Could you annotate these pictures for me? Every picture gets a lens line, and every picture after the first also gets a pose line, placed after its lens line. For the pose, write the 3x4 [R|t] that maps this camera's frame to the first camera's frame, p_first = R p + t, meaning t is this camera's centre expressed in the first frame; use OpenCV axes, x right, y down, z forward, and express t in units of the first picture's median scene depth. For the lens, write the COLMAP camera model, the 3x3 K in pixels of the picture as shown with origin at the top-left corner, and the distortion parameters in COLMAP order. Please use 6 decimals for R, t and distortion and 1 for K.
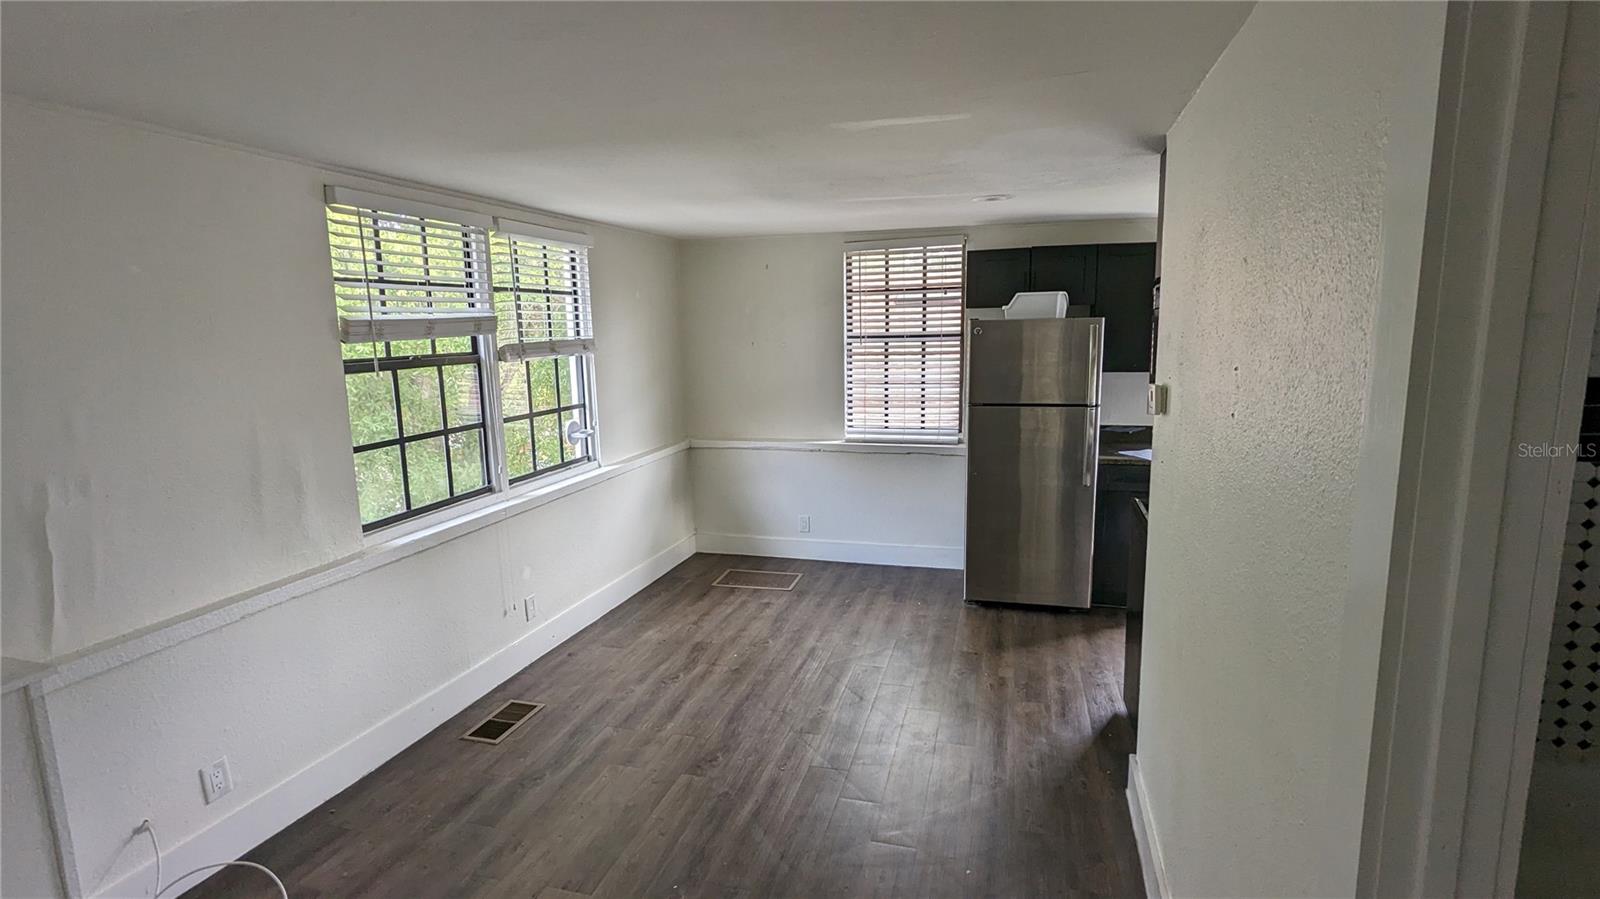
lens RADIAL K [[755.6, 0, 801.6], [0, 755.6, 448.8], [0, 0, 1]] dist [-0.001066, -0.000525]
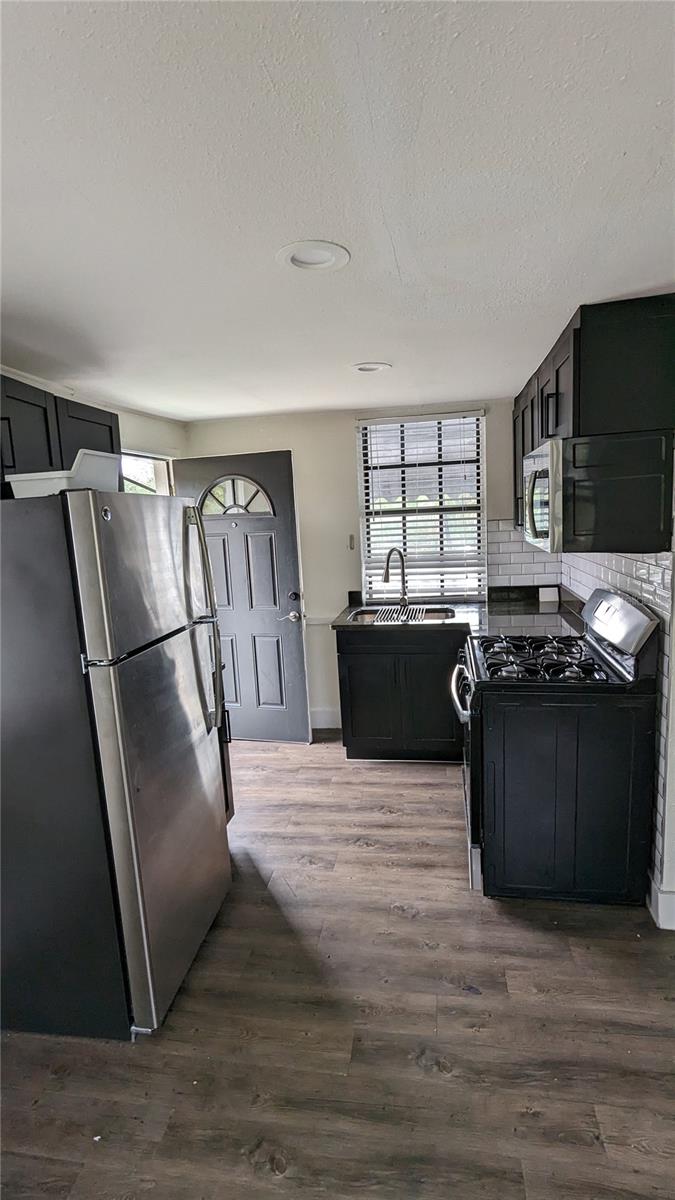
lens RADIAL K [[566.7, 0, 338.6], [0, 566.7, 602.0], [0, 0, 1]] dist [-0.001066, -0.000525]
pose [[-0.098842, -0.125445, 0.987165, -0.183795], [0.211008, 0.966821, 0.143988, -0.144006], [-0.972474, 0.222532, -0.069092, 1.089496]]
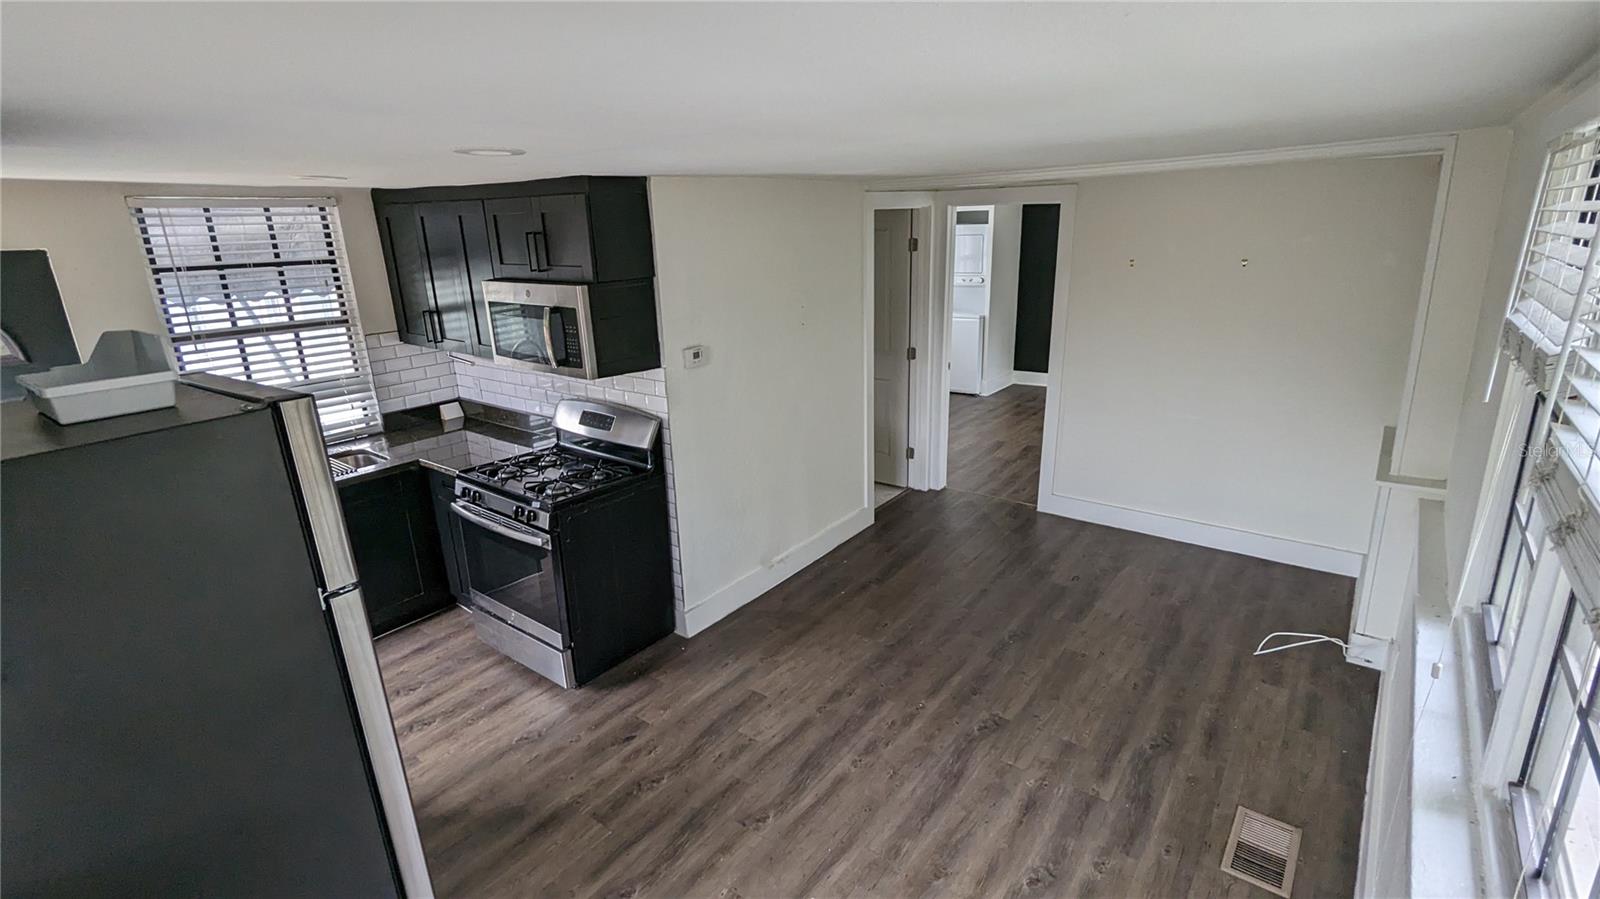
lens RADIAL K [[755.6, 0, 800.9], [0, 755.6, 445.9], [0, 0, 1]] dist [-0.001066, -0.000525]
pose [[-0.929783, -0.056840, 0.363694, -0.207157], [0.107118, 0.903473, 0.415045, -0.349443], [-0.352179, 0.424860, -0.833945, 1.543558]]
